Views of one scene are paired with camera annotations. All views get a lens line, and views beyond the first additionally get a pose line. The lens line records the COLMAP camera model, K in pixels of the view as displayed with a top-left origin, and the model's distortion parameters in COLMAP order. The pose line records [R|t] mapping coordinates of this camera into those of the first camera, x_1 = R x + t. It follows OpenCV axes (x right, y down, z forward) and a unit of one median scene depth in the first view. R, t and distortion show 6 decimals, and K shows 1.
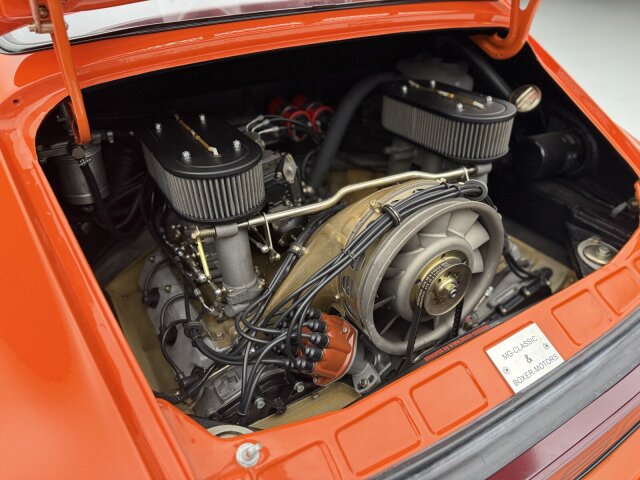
lens RADIAL K [[451.4, 0, 320.0], [0, 451.4, 240.0], [0, 0, 1]] dist [0.009826, -0.072431]
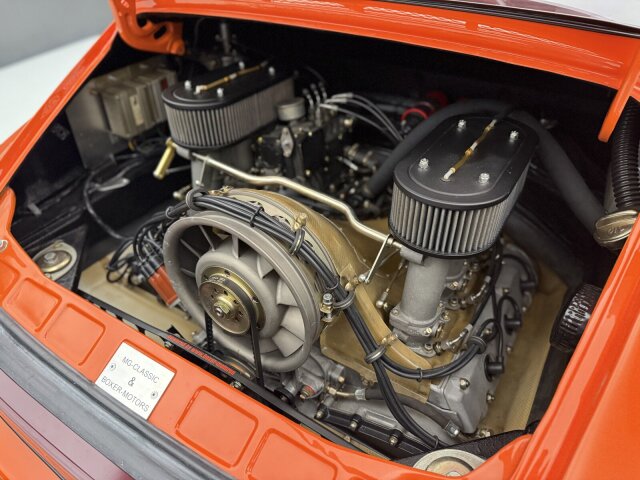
lens RADIAL K [[451.4, 0, 320.0], [0, 451.4, 240.0], [0, 0, 1]] dist [0.009826, -0.072431]
pose [[0.461431, 0.557358, -0.690242, 0.947462], [-0.500822, 0.805843, 0.315901, -0.401940], [0.732297, 0.199922, 0.650978, 0.503621]]
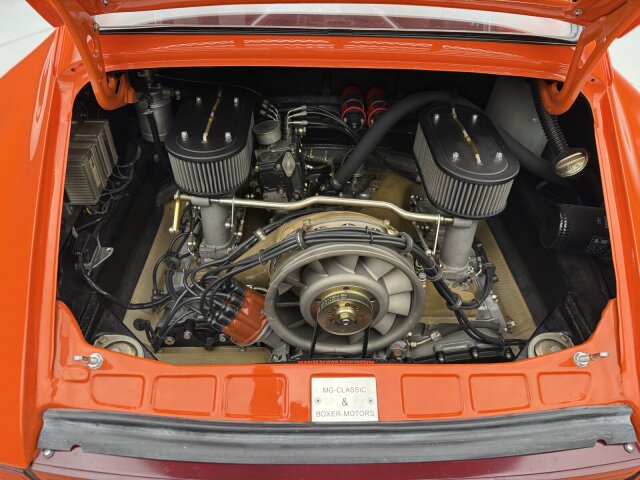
lens RADIAL K [[451.4, 0, 320.0], [0, 451.4, 240.0], [0, 0, 1]] dist [0.009826, -0.072431]
pose [[0.871031, 0.360540, -0.333641, 0.530318], [-0.314738, 0.931081, 0.184468, -0.251931], [0.377155, -0.055668, 0.924476, -0.038893]]
